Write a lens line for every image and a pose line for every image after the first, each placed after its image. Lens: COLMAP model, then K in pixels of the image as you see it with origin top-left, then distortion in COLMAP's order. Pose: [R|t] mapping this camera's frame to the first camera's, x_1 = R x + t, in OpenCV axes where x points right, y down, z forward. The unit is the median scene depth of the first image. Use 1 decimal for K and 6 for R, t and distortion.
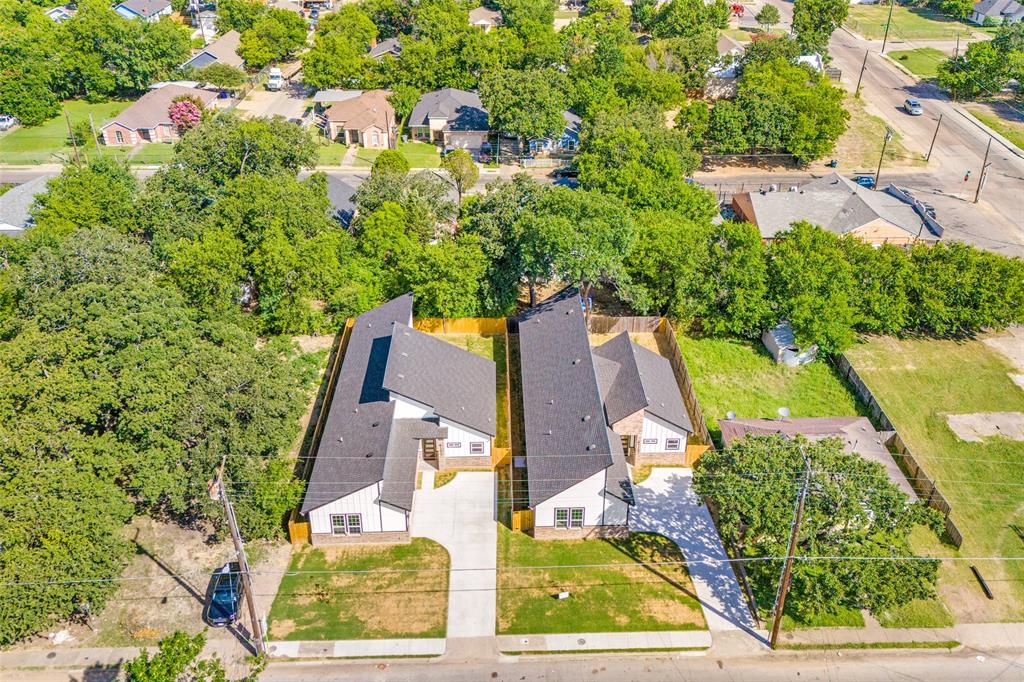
lens RADIAL K [[834.0, 0, 512.0], [0, 834.0, 341.0], [0, 0, 1]] dist [0.090682, -0.099922]
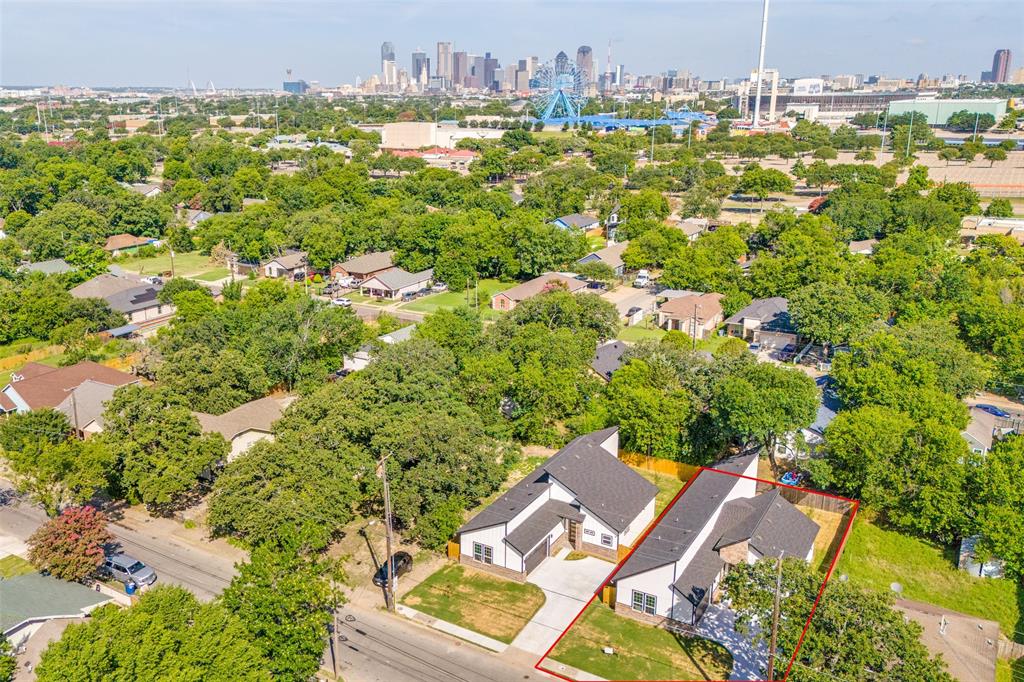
lens RADIAL K [[833.0, 0, 455.9], [0, 833.0, 340.5], [0, 0, 1]] dist [0.036146, -0.007068]
pose [[0.832215, 0.138101, -0.536978, 0.390551], [-0.268231, 0.947888, -0.171929, 0.120928], [0.485252, 0.287116, 0.825890, -0.199806]]
